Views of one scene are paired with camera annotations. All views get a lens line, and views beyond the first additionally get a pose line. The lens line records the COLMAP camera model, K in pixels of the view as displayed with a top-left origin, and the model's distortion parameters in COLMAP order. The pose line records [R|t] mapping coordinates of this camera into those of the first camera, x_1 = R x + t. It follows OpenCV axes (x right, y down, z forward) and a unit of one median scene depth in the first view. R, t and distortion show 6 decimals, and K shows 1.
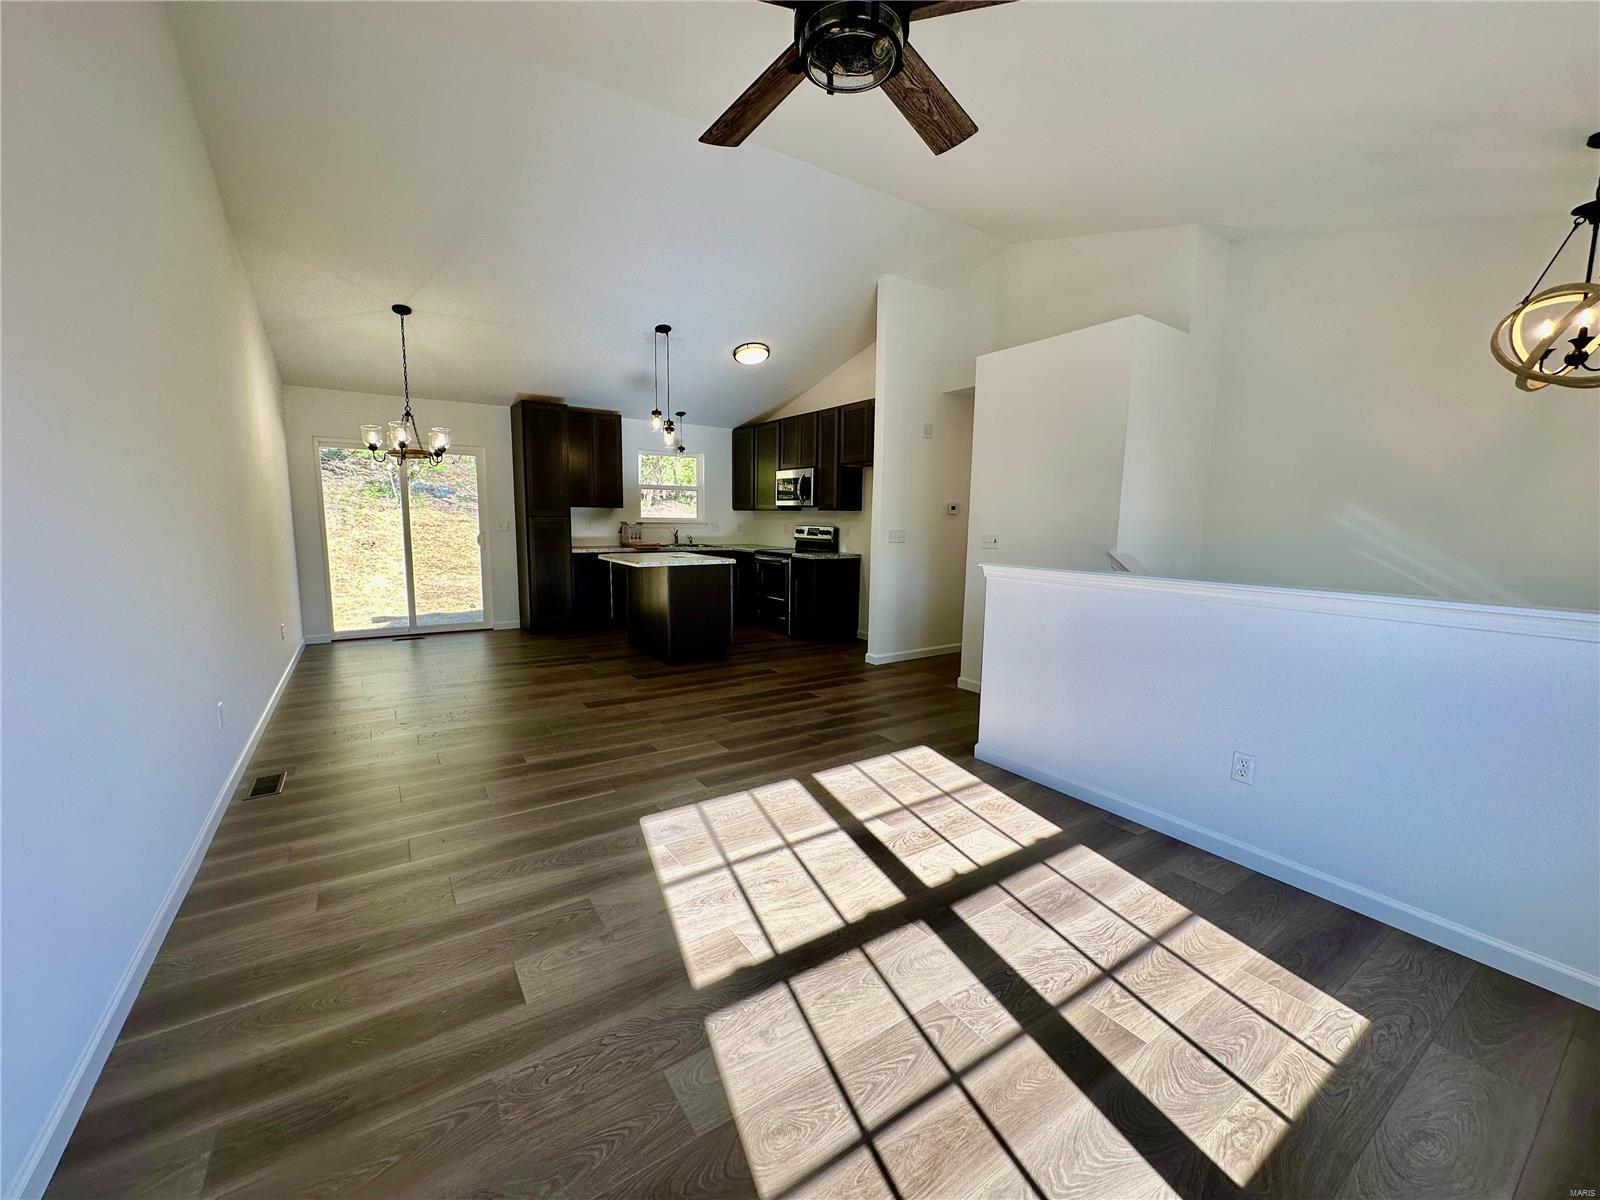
lens RADIAL K [[636.4, 0, 800.0], [0, 636.4, 600.0], [0, 0, 1]] dist [-0.001453, 0.000245]
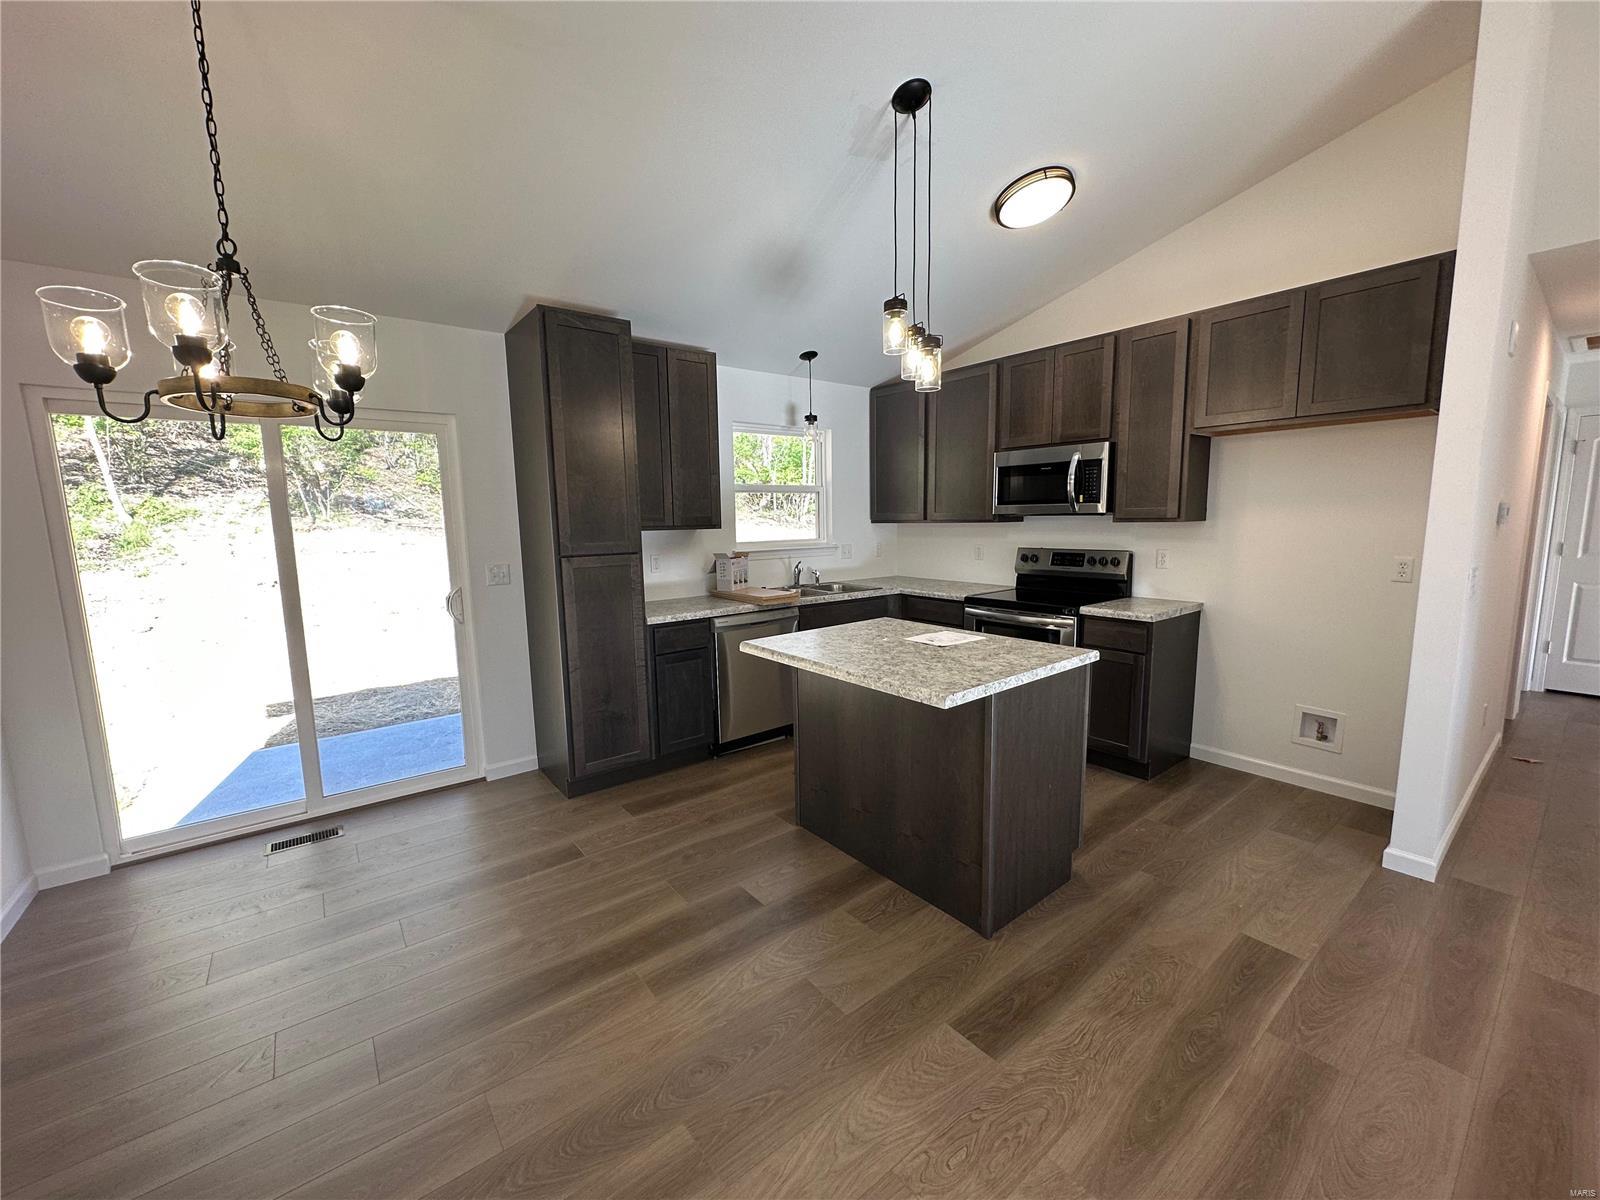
lens RADIAL K [[636.4, 0, 800.0], [0, 636.4, 600.0], [0, 0, 1]] dist [-0.001453, 0.000245]
pose [[0.996724, -0.042267, 0.068960, -0.267309], [0.042247, 0.999106, 0.001755, -0.087584], [-0.068972, 0.001164, 0.997618, 0.488004]]
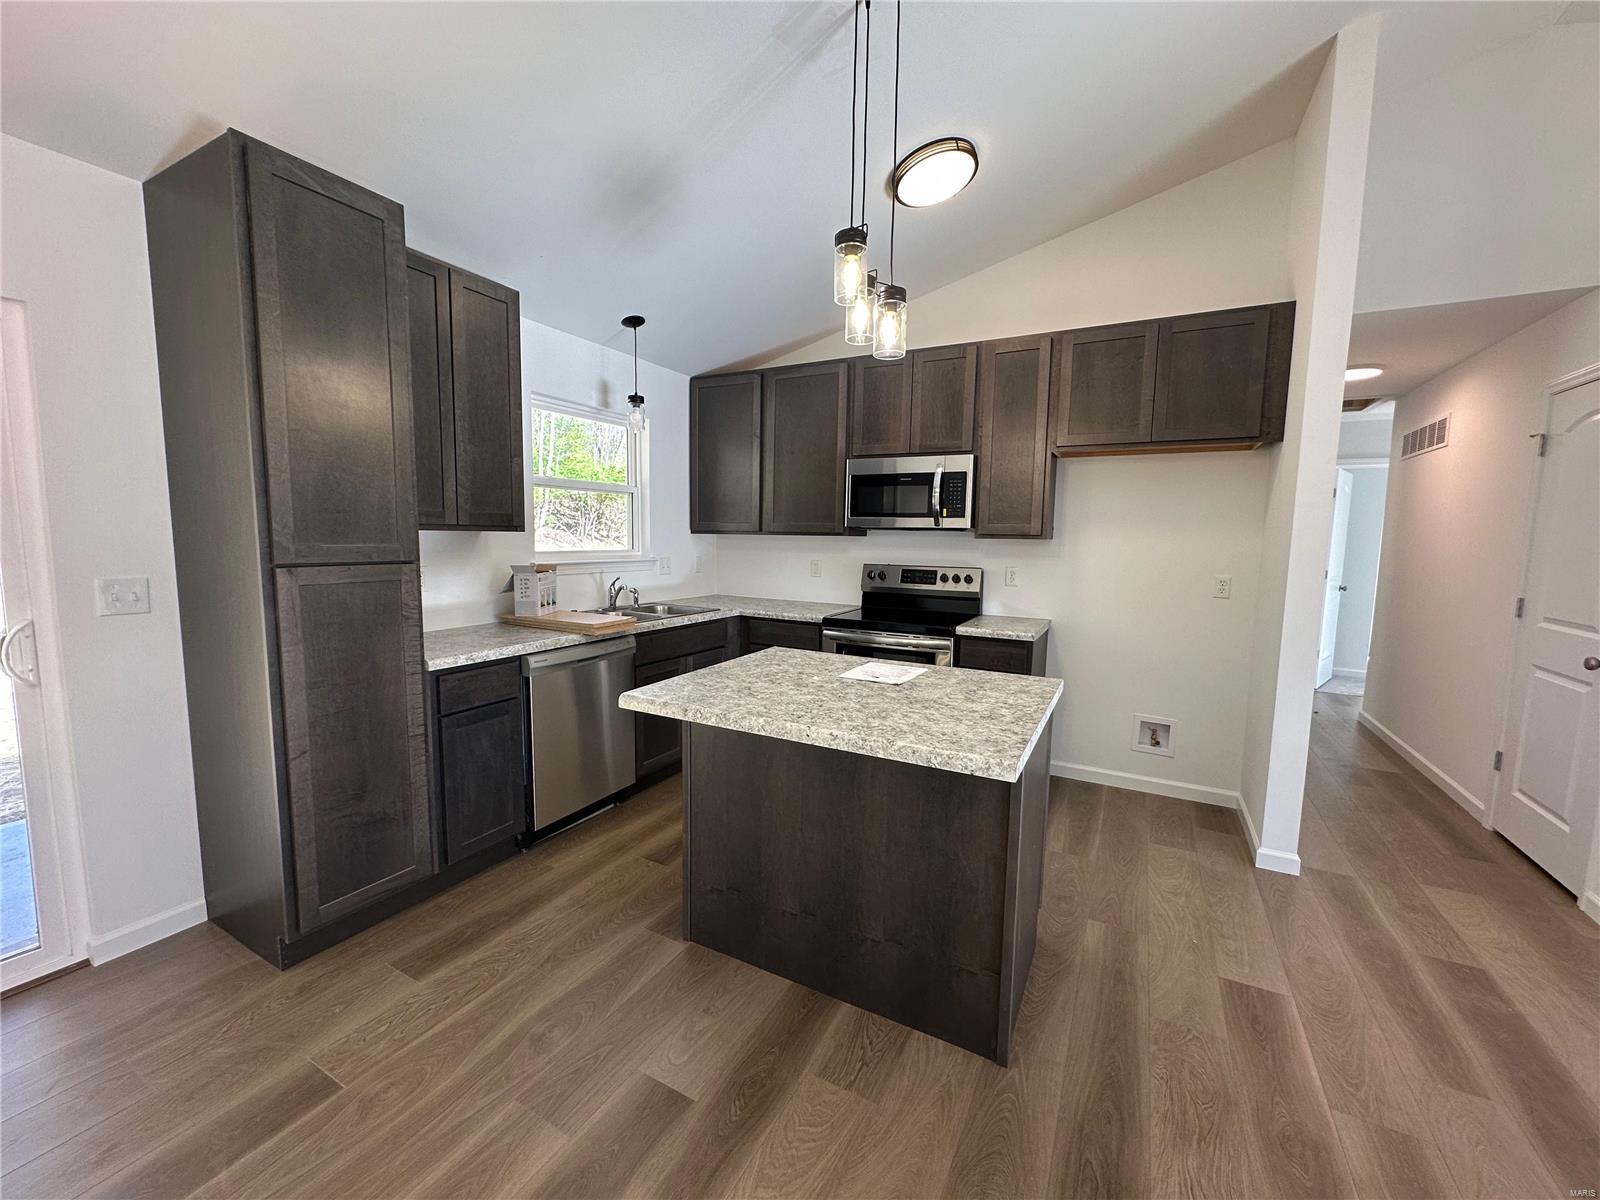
lens RADIAL K [[636.4, 0, 800.0], [0, 636.4, 600.0], [0, 0, 1]] dist [-0.001453, 0.000245]
pose [[0.884577, -0.048960, 0.463817, -0.332132], [0.058291, 0.998283, -0.005792, -0.095796], [-0.462737, 0.032160, 0.885912, 0.609966]]
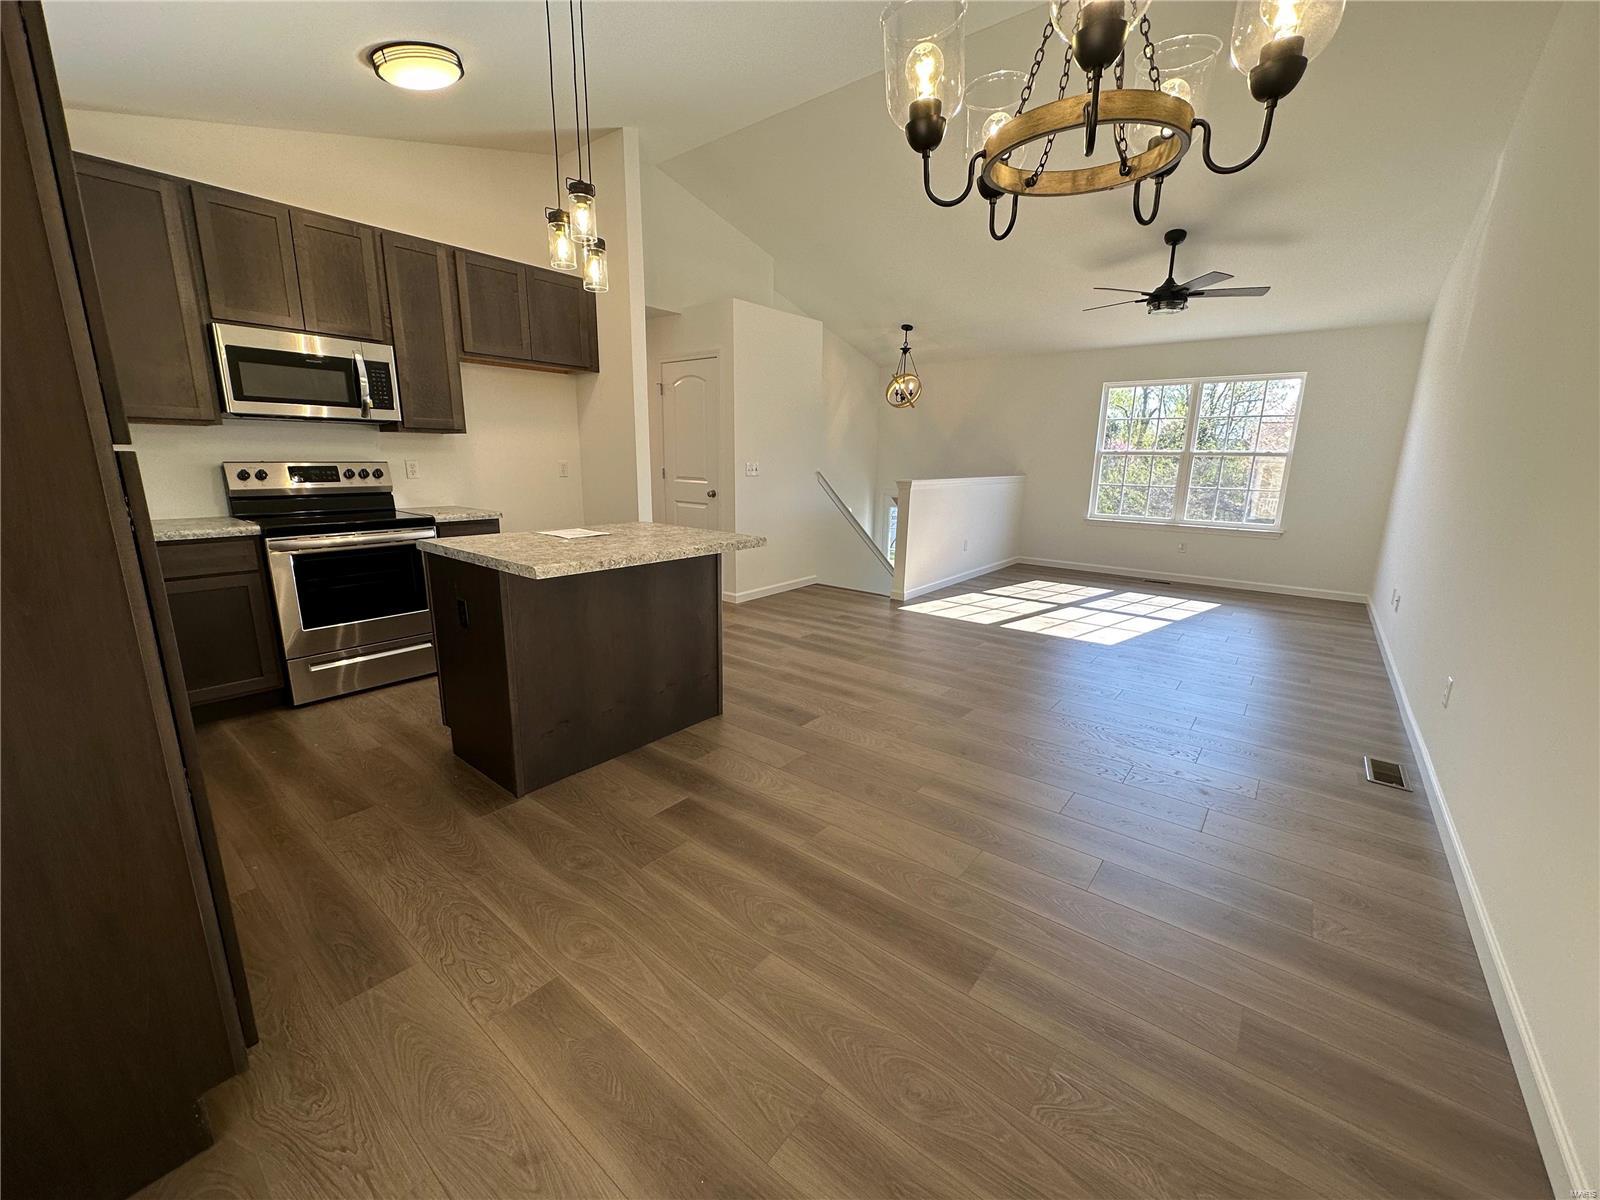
lens RADIAL K [[636.4, 0, 800.0], [0, 636.4, 600.0], [0, 0, 1]] dist [-0.001453, 0.000245]
pose [[-0.298486, -0.230706, 0.926111, -0.583048], [0.104473, 0.956616, 0.271977, -0.114932], [-0.948679, 0.177935, -0.261434, 0.842719]]
